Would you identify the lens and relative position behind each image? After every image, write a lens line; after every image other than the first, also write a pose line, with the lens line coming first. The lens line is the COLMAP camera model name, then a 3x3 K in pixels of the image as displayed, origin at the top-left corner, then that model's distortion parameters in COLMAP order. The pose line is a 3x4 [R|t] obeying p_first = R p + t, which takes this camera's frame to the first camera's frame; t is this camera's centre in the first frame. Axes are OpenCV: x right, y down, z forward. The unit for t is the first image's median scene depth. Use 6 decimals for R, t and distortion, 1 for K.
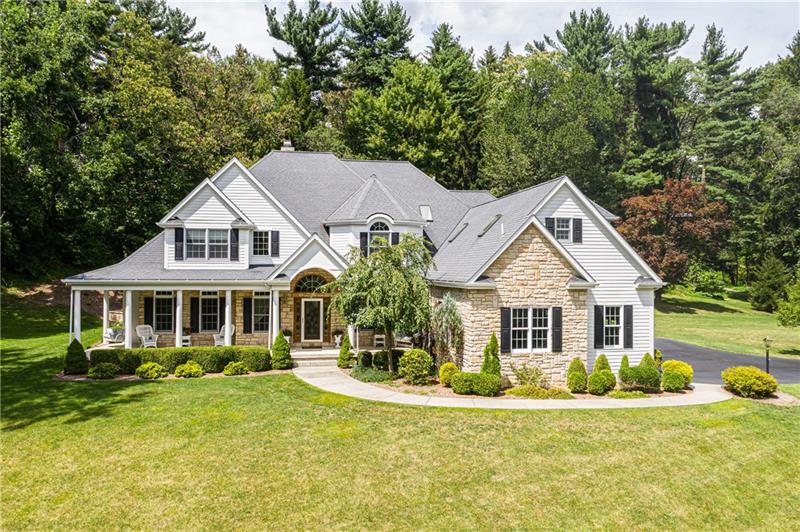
lens RADIAL K [[632.4, 0, 400.0], [0, 632.4, 266.0], [0, 0, 1]] dist [-0.013944, -0.008414]
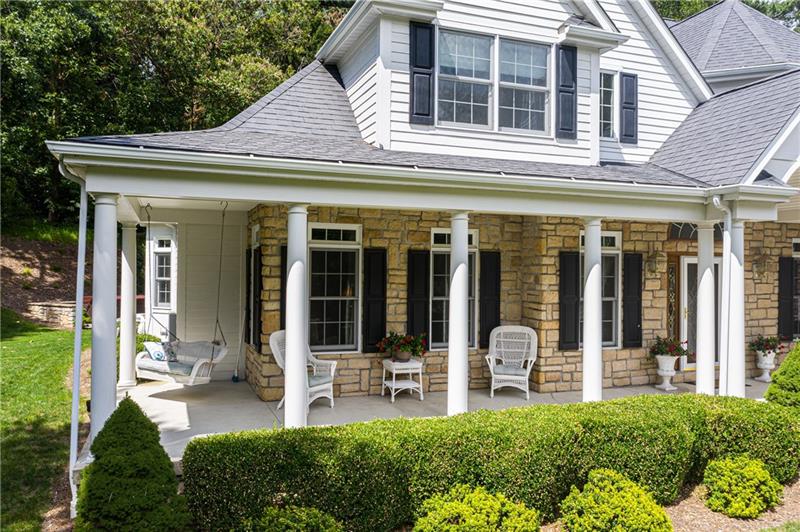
lens RADIAL K [[632.4, 0, 400.0], [0, 632.4, 266.0], [0, 0, 1]] dist [-0.013944, -0.008414]
pose [[0.986241, 0.007064, 0.165166, -0.406321], [-0.008330, 0.999941, 0.006978, 0.058443], [-0.165107, -0.008258, 0.986241, 0.678403]]
